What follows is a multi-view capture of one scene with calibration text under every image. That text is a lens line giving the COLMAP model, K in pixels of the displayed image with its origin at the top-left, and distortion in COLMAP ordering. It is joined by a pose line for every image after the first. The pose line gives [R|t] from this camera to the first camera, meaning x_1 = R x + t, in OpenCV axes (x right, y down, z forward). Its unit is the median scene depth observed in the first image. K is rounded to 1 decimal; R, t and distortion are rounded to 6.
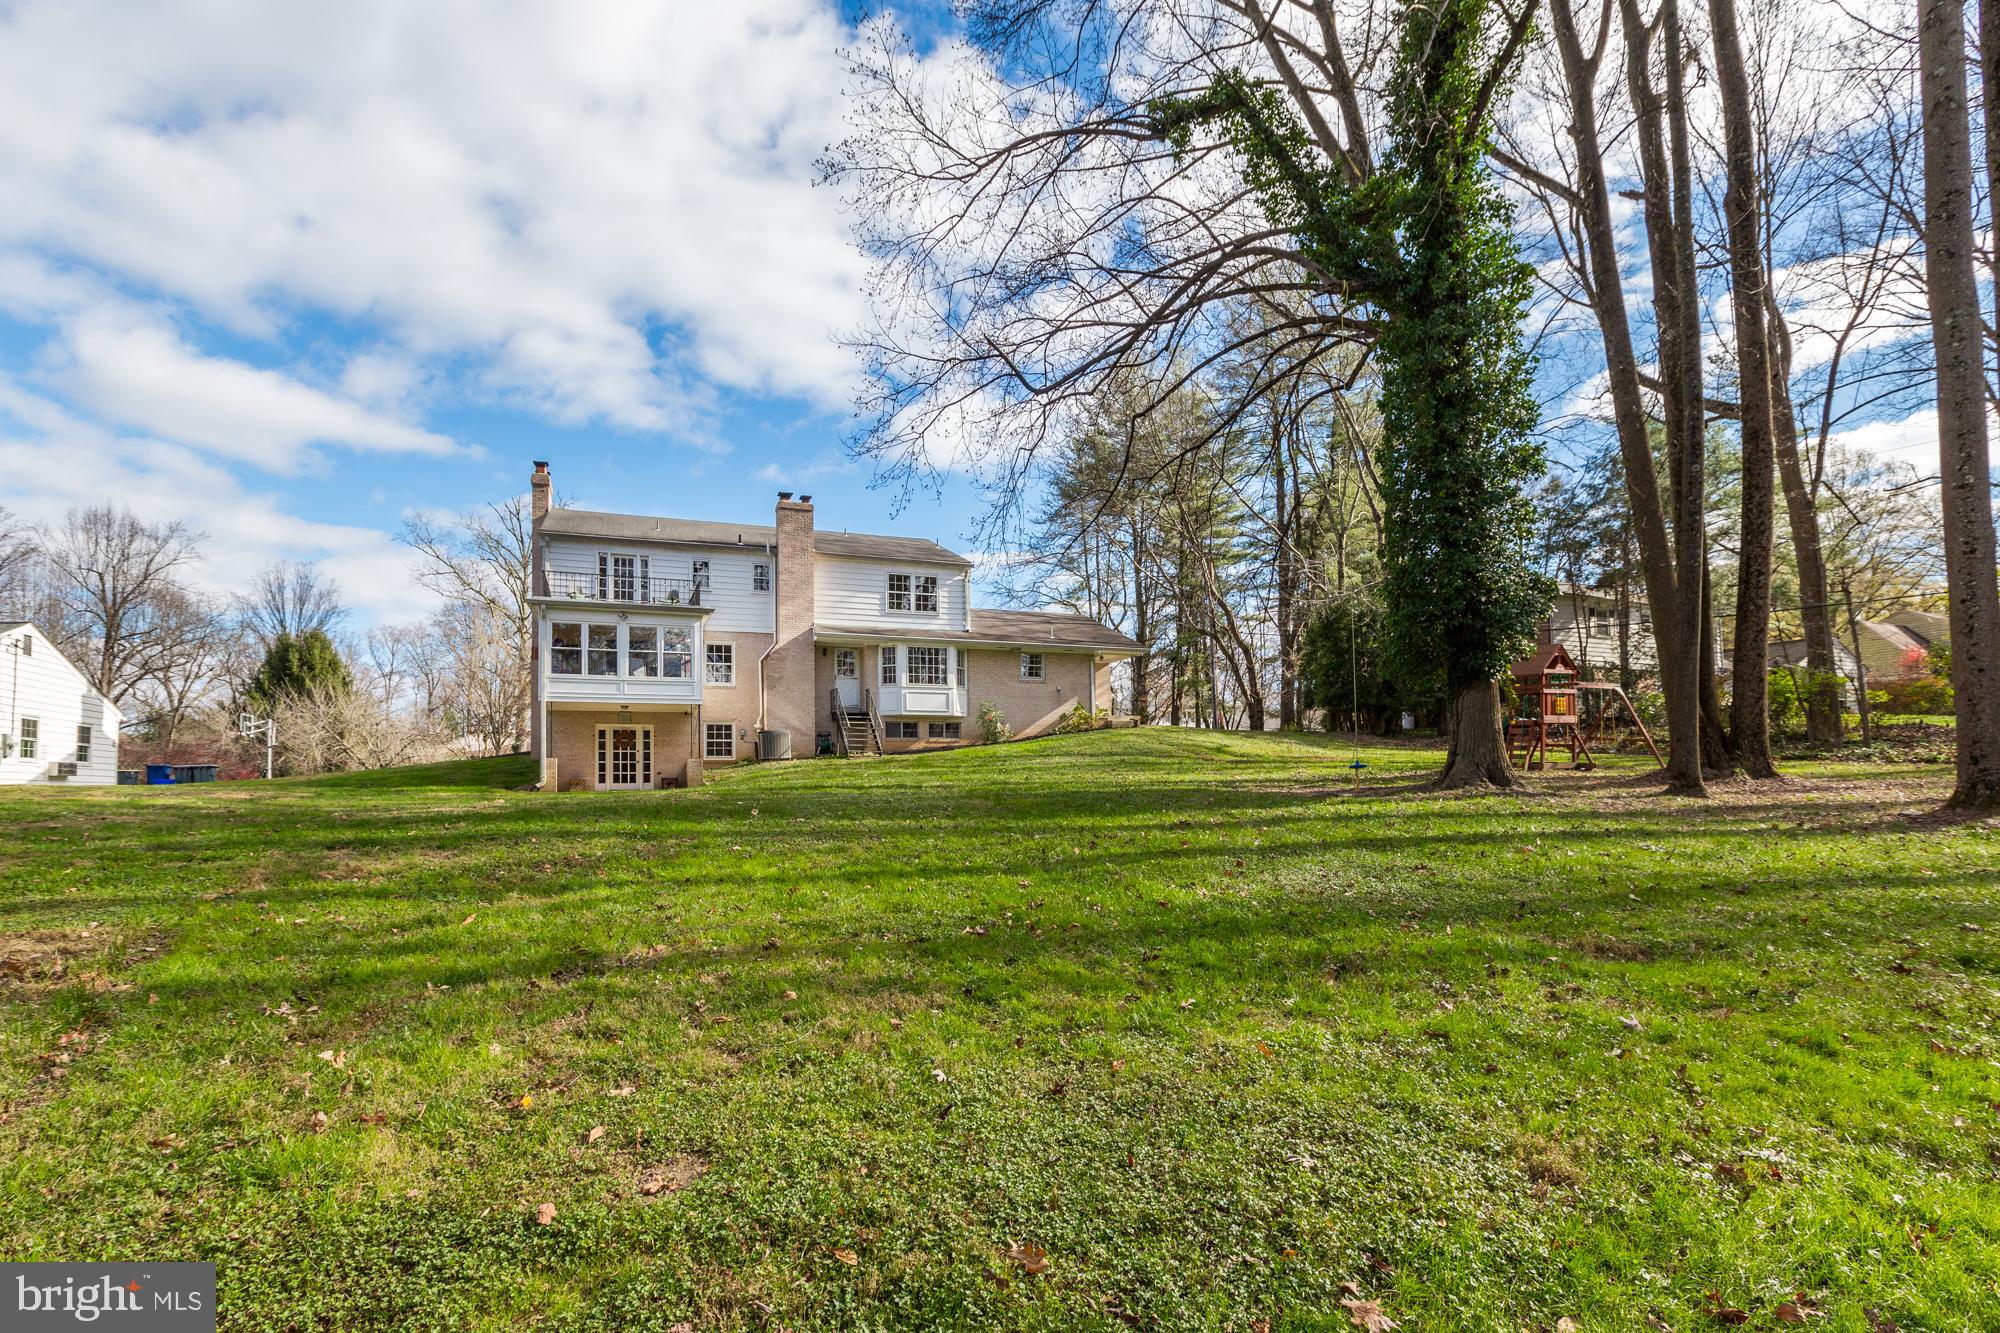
lens RADIAL K [[908.0, 0, 981.9], [0, 908.0, 751.1], [0, 0, 1]] dist [0.000175, -0.001689]
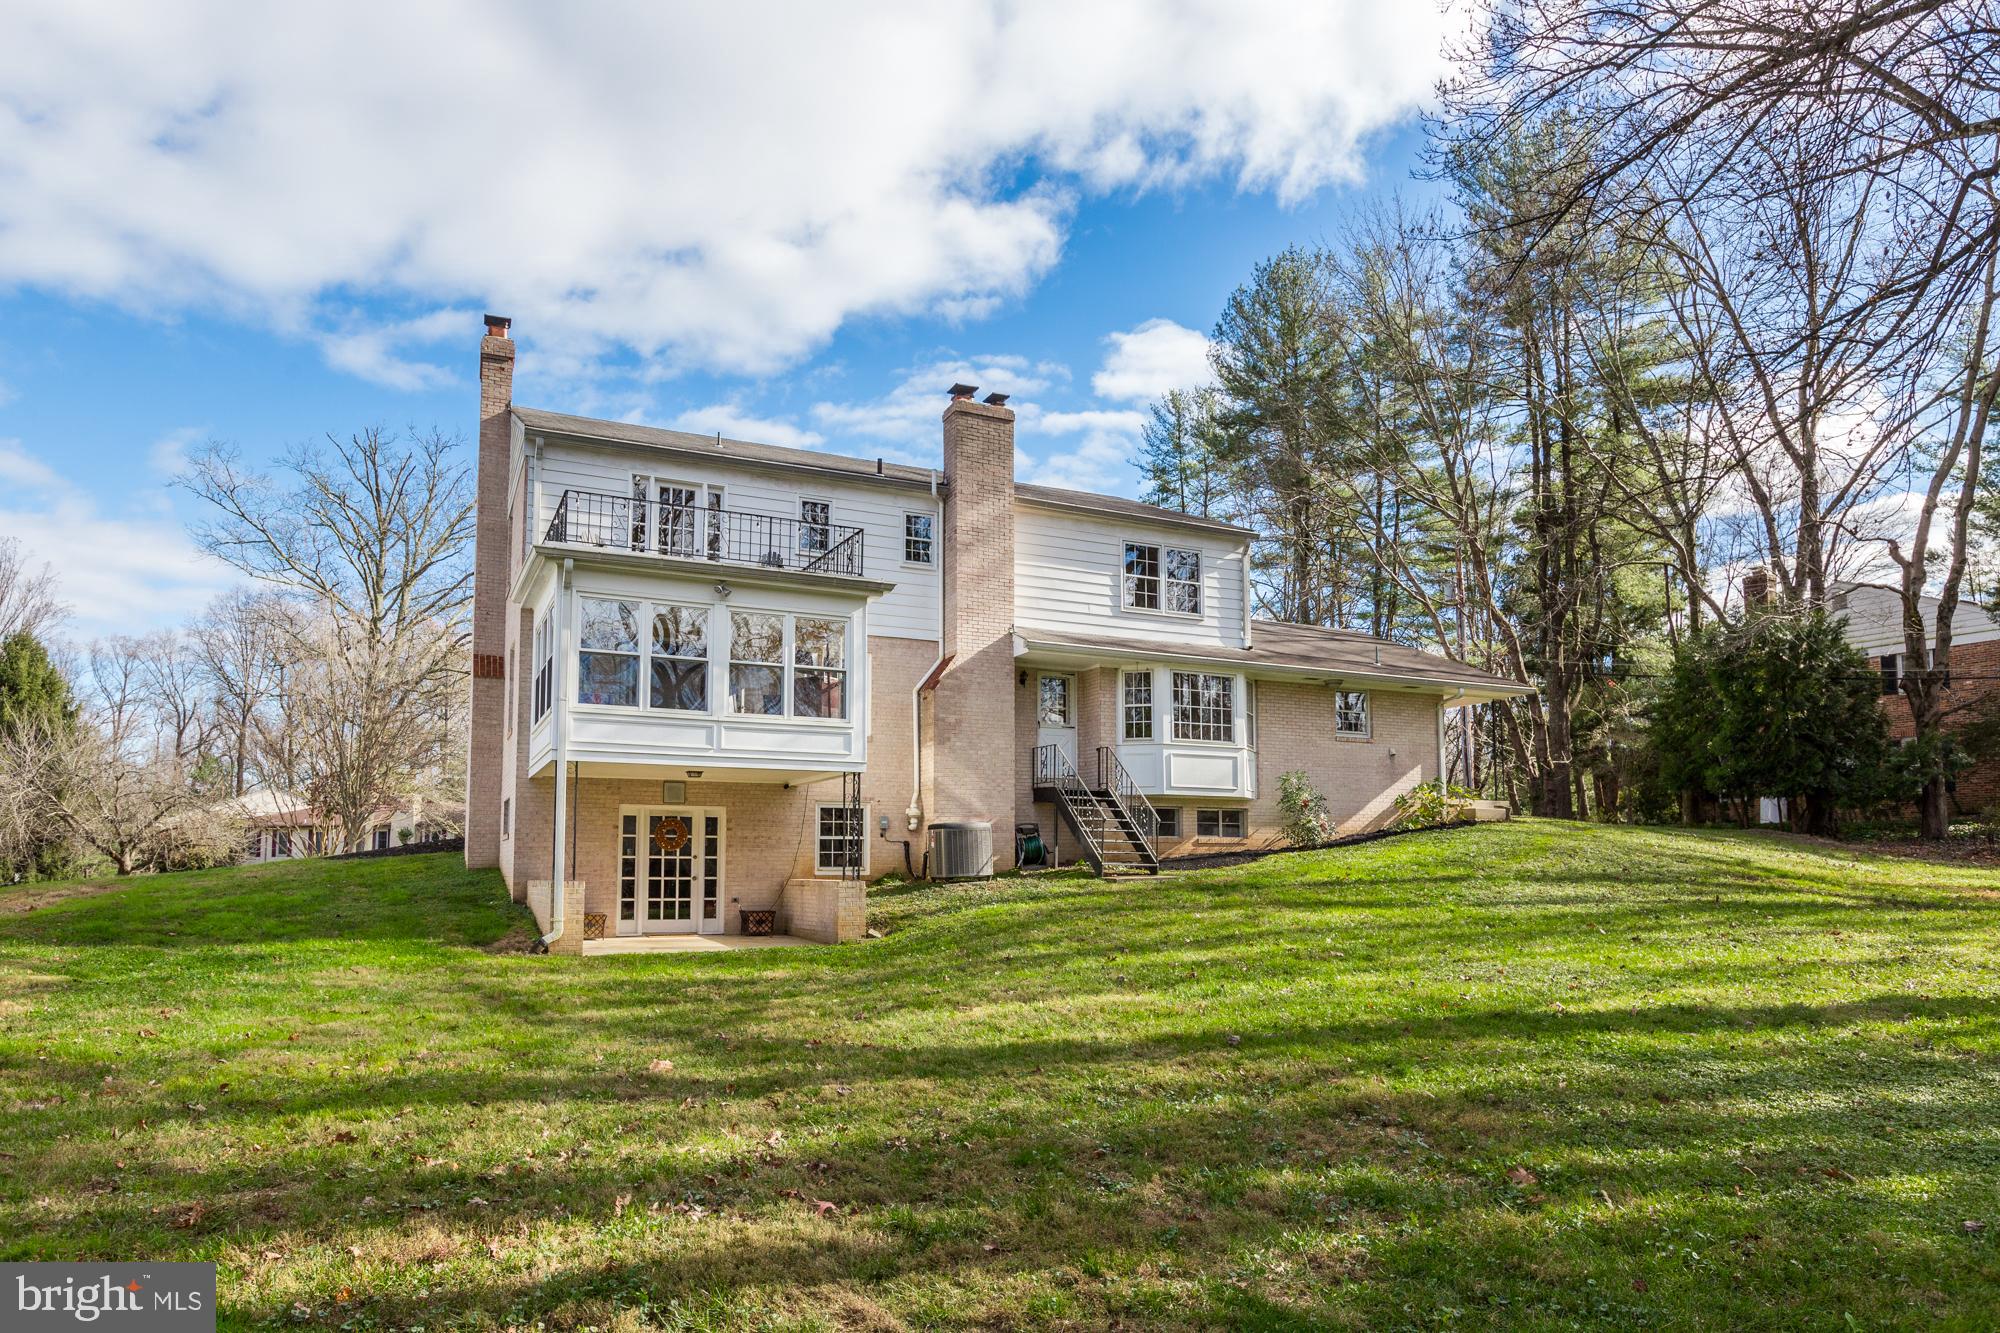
lens RADIAL K [[1186.8, 0, 1006.9], [0, 1186.8, 783.9], [0, 0, 1]] dist [-0.000102, -0.004902]
pose [[0.997471, 0.019774, 0.068265, -0.234749], [-0.017503, 0.999278, -0.033710, -0.020902], [-0.068883, 0.032429, 0.997098, 0.292132]]
